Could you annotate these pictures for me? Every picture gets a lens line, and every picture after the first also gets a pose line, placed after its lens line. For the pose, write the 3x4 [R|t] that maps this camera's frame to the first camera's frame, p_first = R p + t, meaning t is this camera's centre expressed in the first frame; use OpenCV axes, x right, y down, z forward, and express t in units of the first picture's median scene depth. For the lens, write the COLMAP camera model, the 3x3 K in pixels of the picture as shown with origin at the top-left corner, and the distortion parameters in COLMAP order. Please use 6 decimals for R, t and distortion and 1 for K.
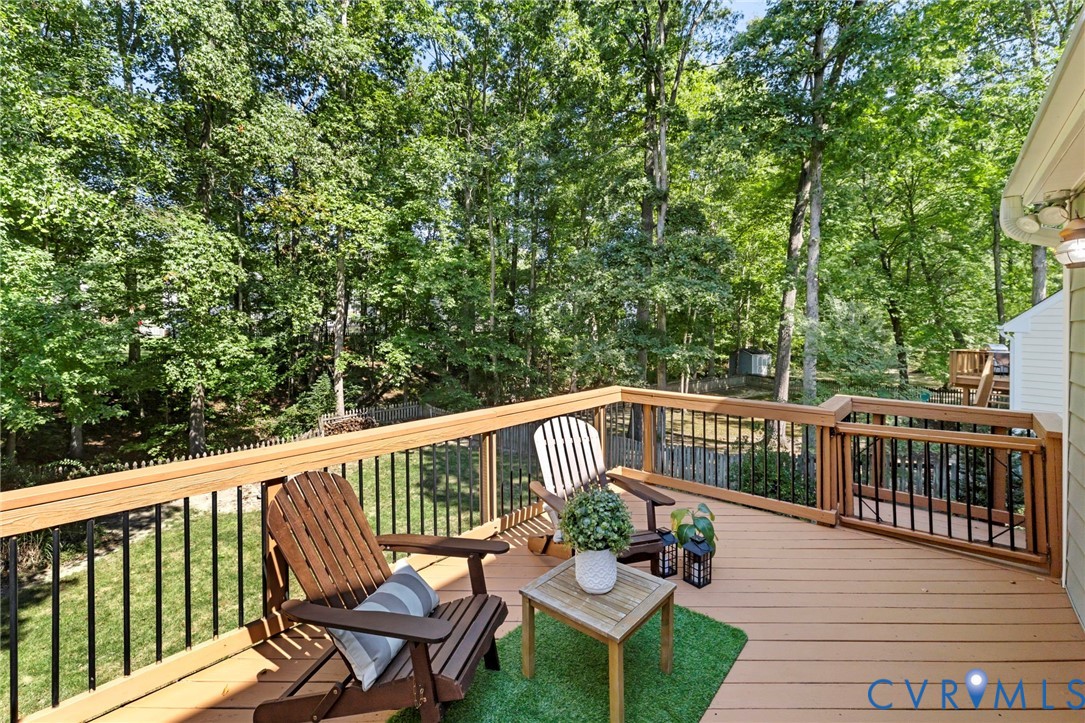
lens RADIAL K [[485.7, 0, 546.7], [0, 485.7, 319.5], [0, 0, 1]] dist [0.000984, 0.000279]
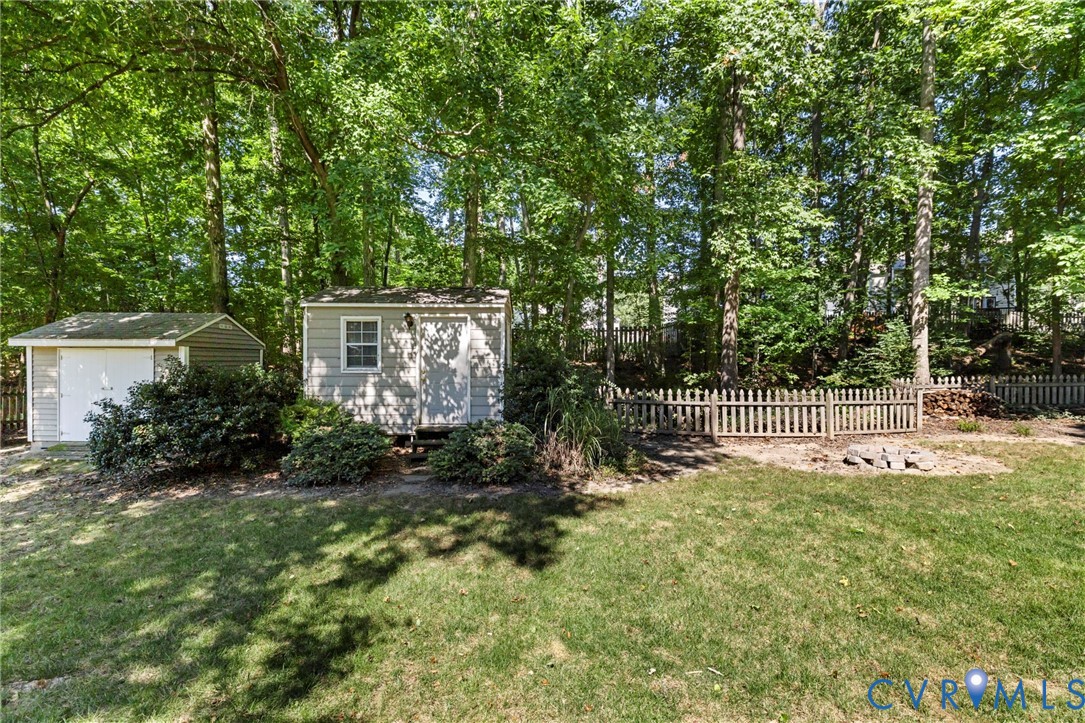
lens RADIAL K [[485.7, 0, 546.5], [0, 485.7, 380.7], [0, 0, 1]] dist [0.000984, 0.000279]
pose [[0.630630, 0.021463, -0.775786, -0.398746], [0.011484, 0.999250, 0.036980, 0.259904], [0.775998, -0.032230, 0.629911, 0.391253]]
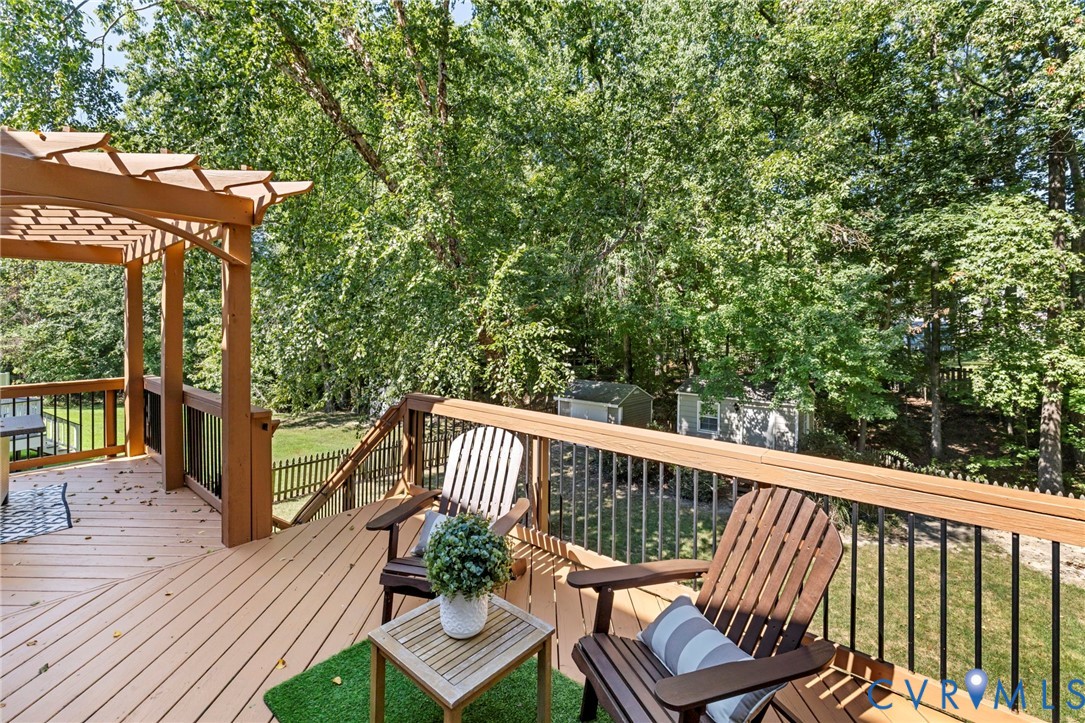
lens RADIAL K [[485.7, 0, 517.6], [0, 485.7, 334.5], [0, 0, 1]] dist [0.000984, 0.000279]
pose [[-0.046358, 0.011107, -0.998863, 0.160485], [0.006611, 0.999920, 0.010812, 0.004005], [0.998903, -0.006102, -0.046428, 0.194126]]
